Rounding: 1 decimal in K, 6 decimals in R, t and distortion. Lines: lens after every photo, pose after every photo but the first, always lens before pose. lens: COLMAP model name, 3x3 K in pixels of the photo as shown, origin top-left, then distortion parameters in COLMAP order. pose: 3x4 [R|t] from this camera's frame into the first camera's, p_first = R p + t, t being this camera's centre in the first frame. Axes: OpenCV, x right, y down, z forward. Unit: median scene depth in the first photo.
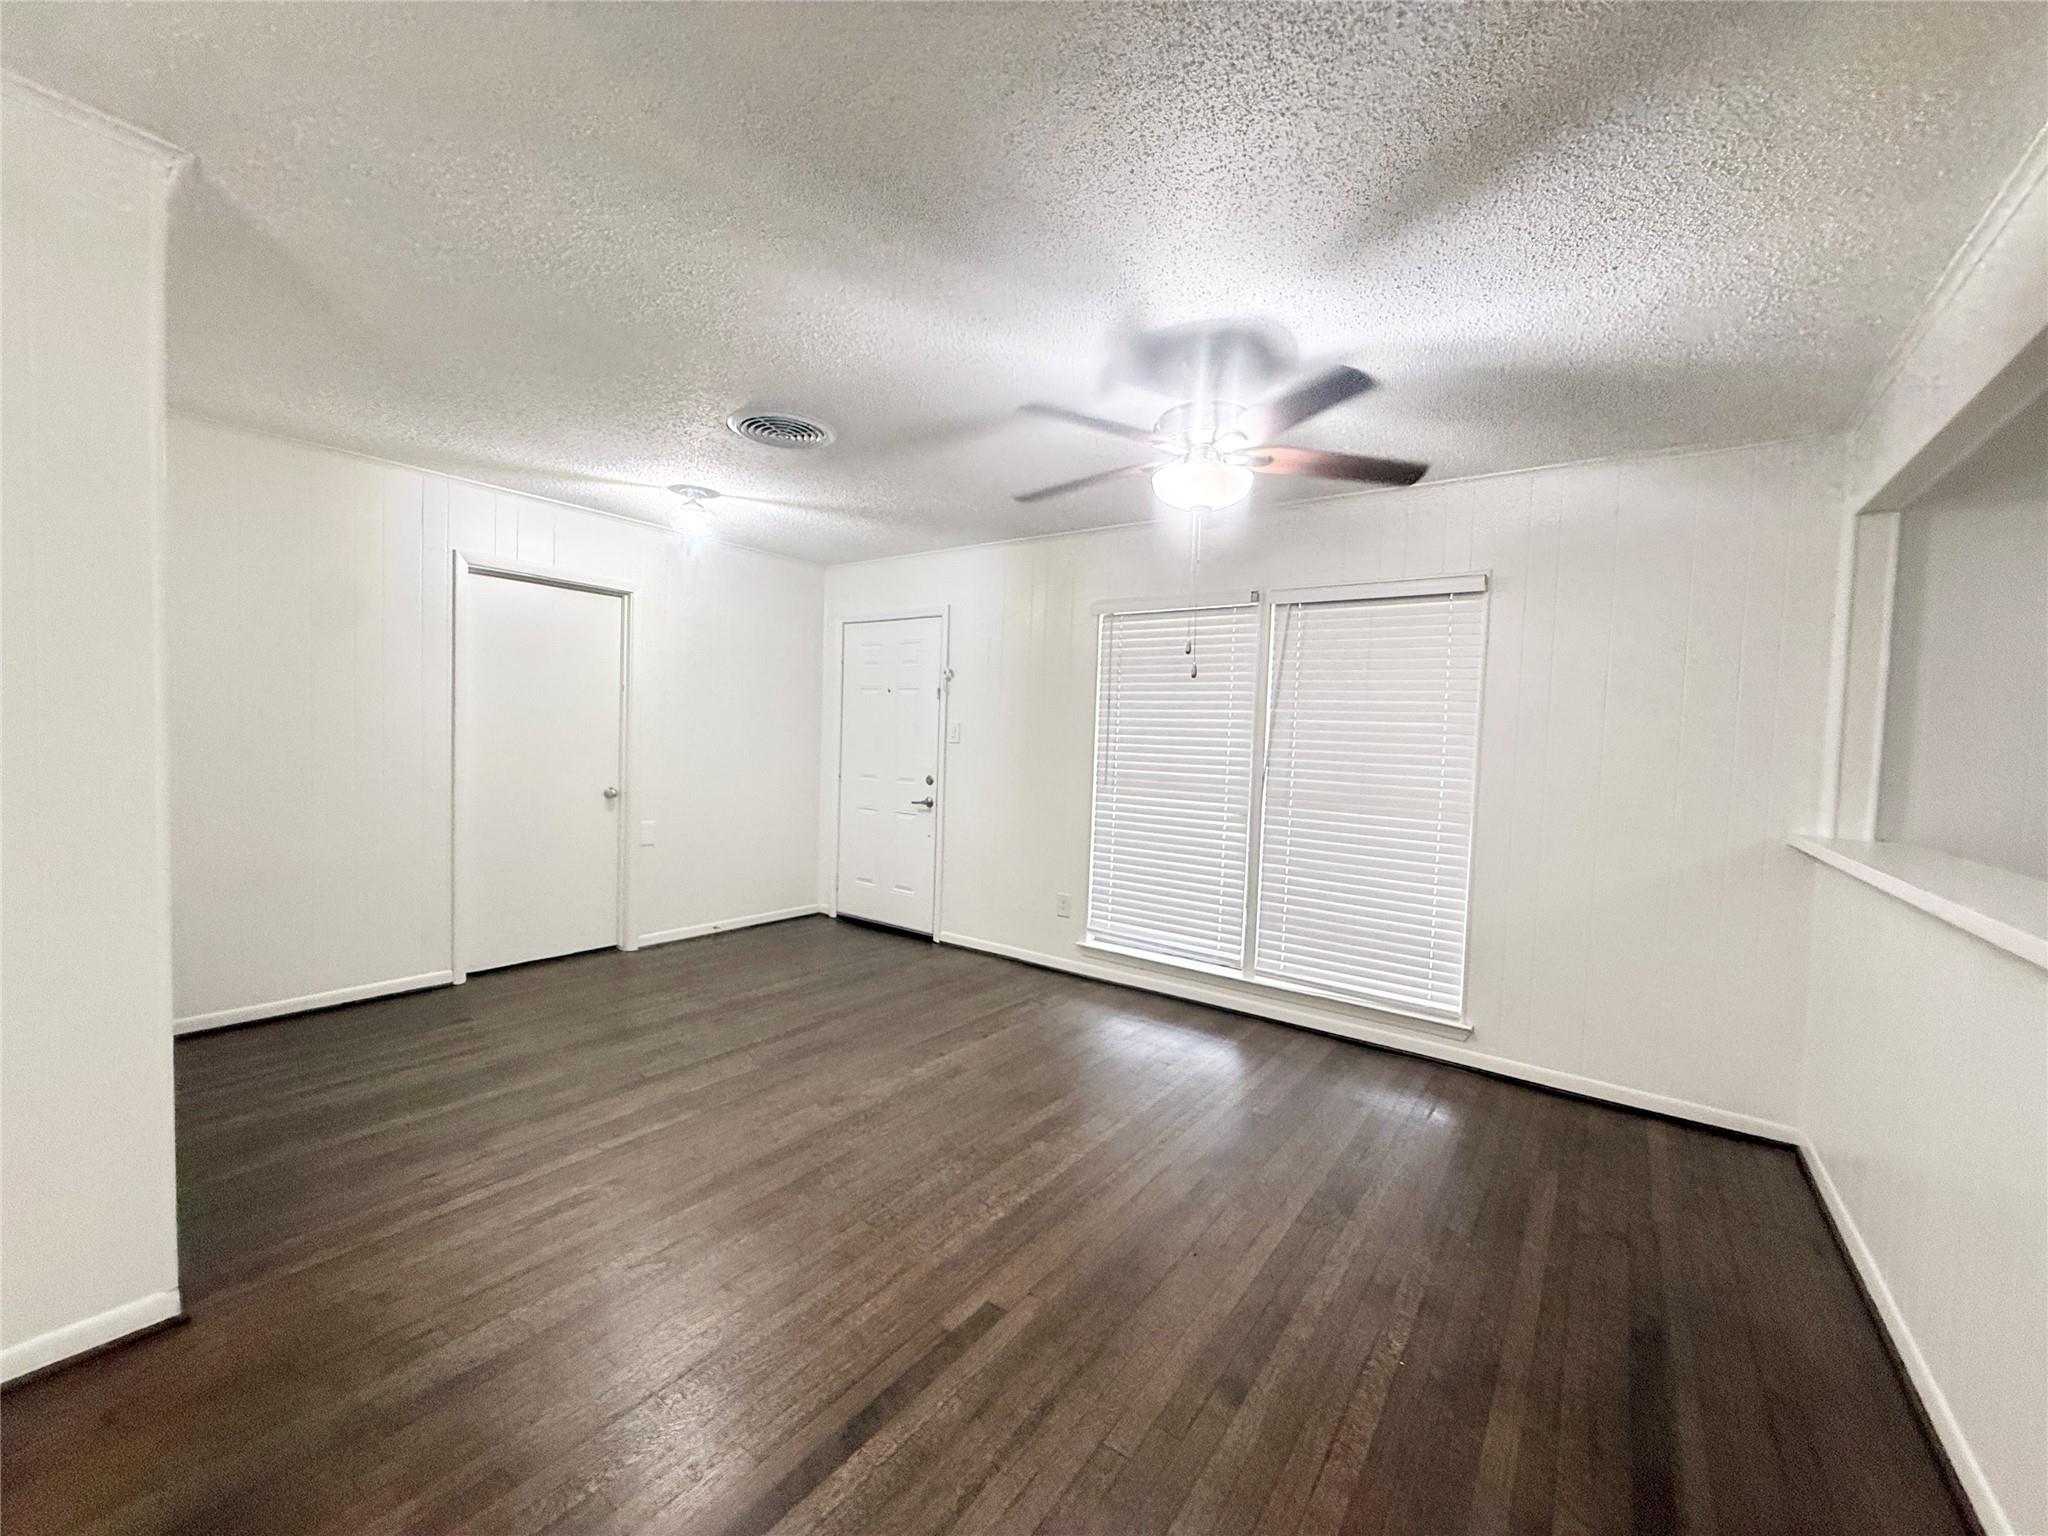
lens RADIAL K [[821.5, 0, 1019.1], [0, 821.5, 771.9], [0, 0, 1]] dist [0.000931, 0.000257]
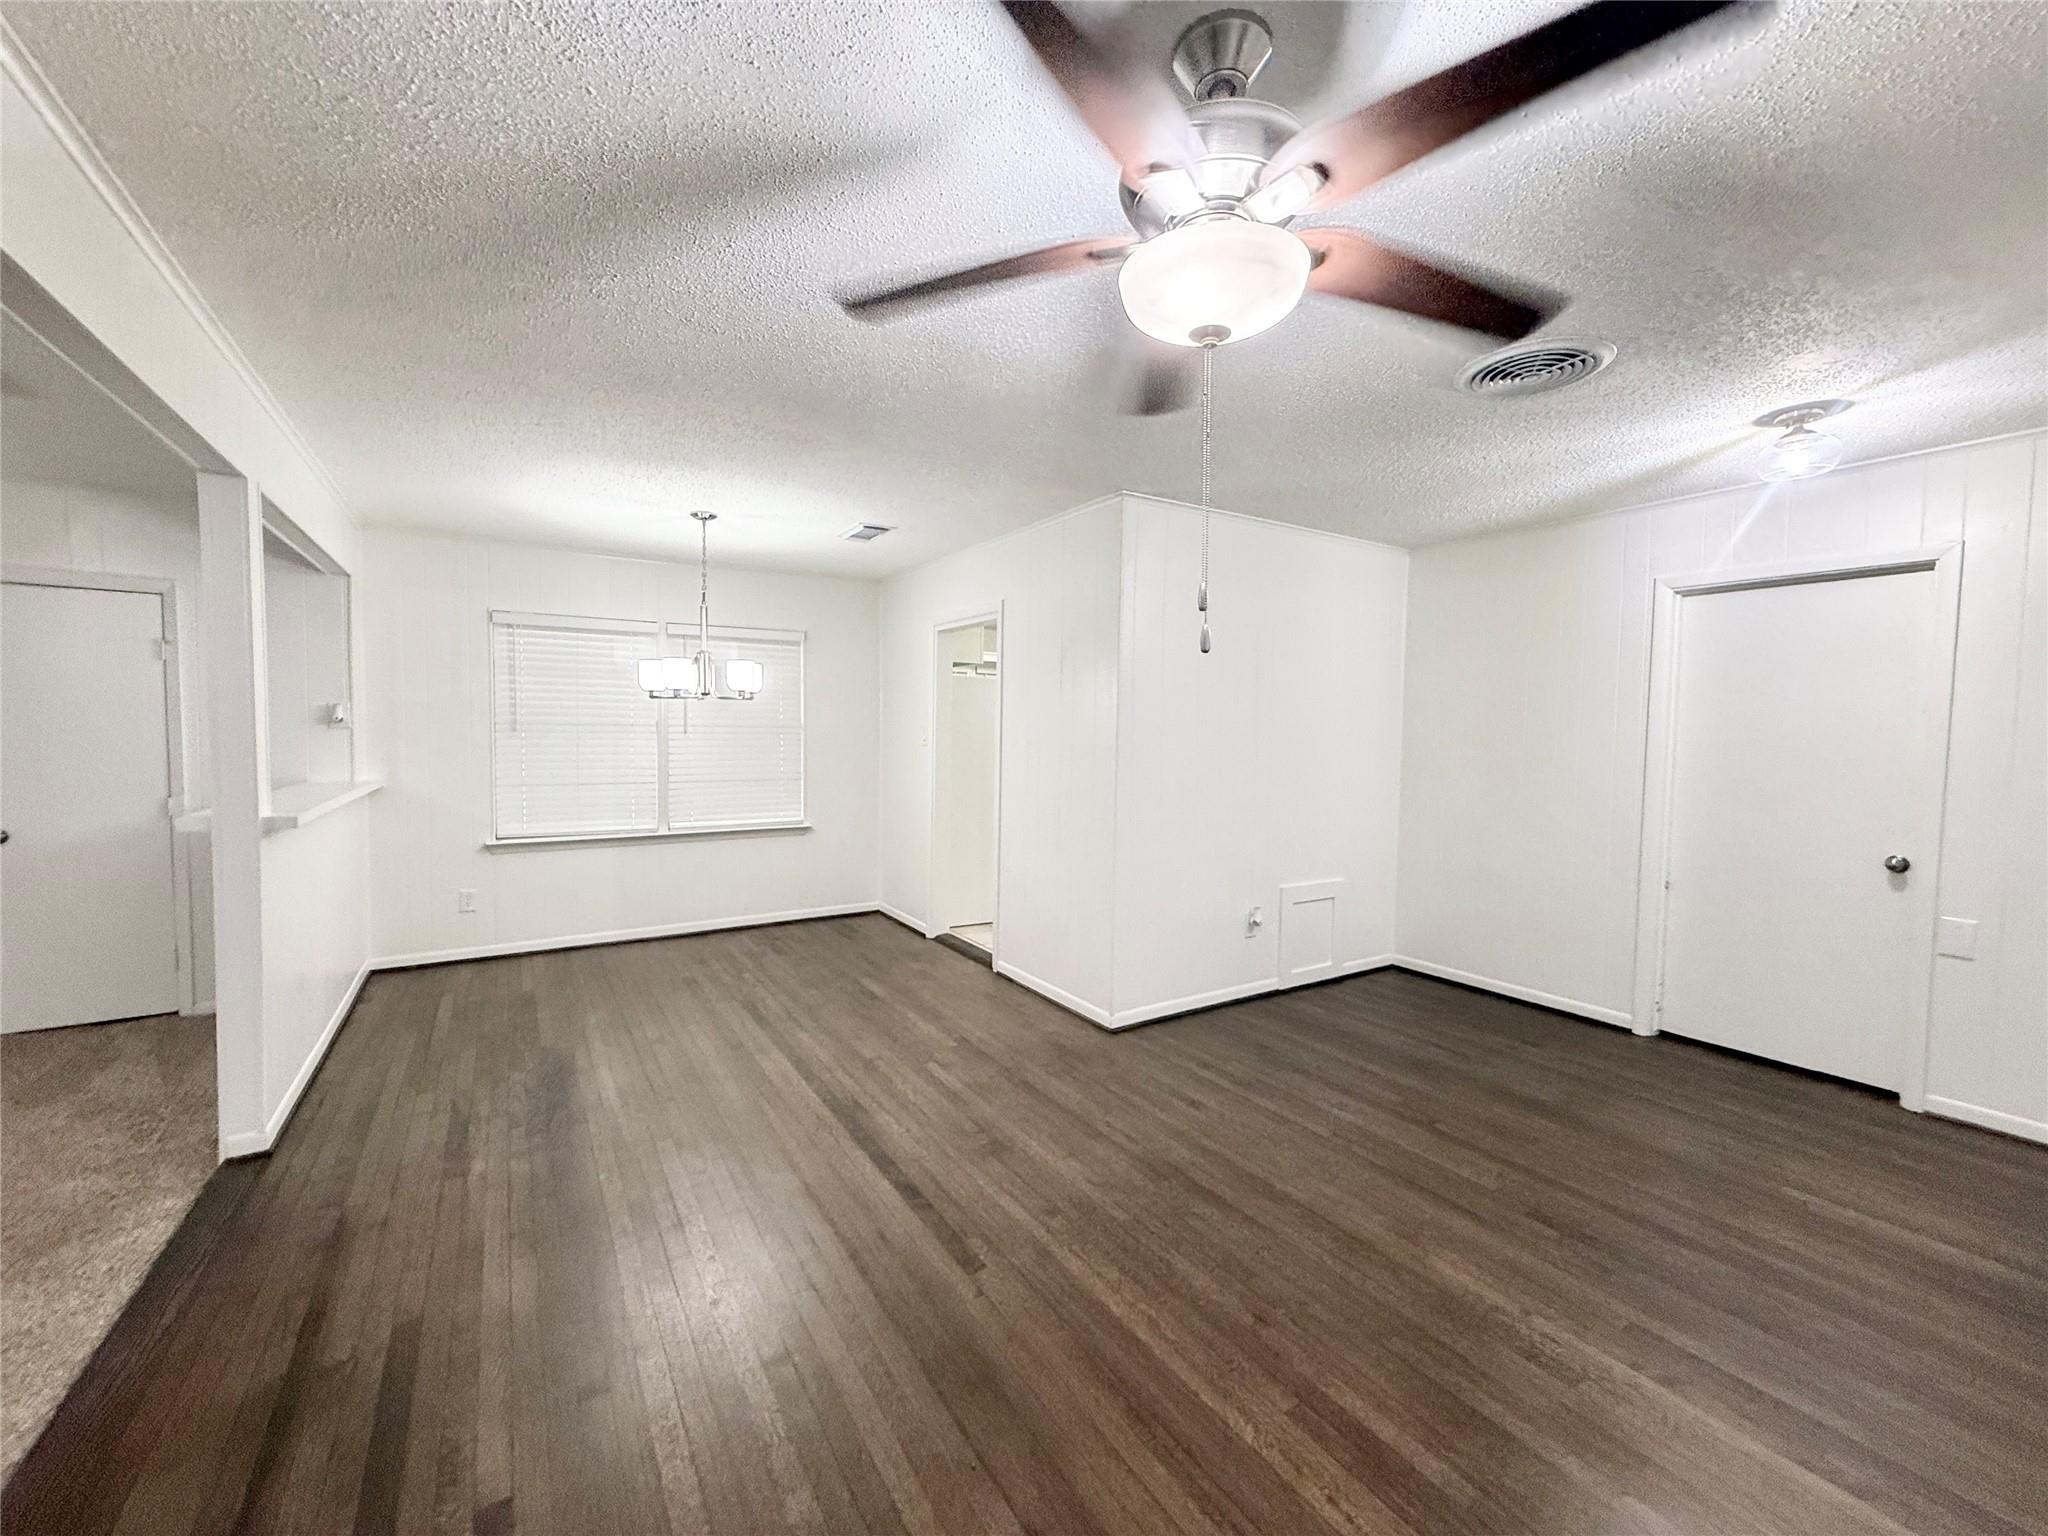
lens RADIAL K [[821.5, 0, 1019.1], [0, 821.5, 771.9], [0, 0, 1]] dist [0.000931, 0.000257]
pose [[-0.369587, 0.007361, -0.929167, 0.518651], [-0.068373, 0.997042, 0.035095, -0.031936], [0.926677, 0.076501, -0.367990, 0.748954]]
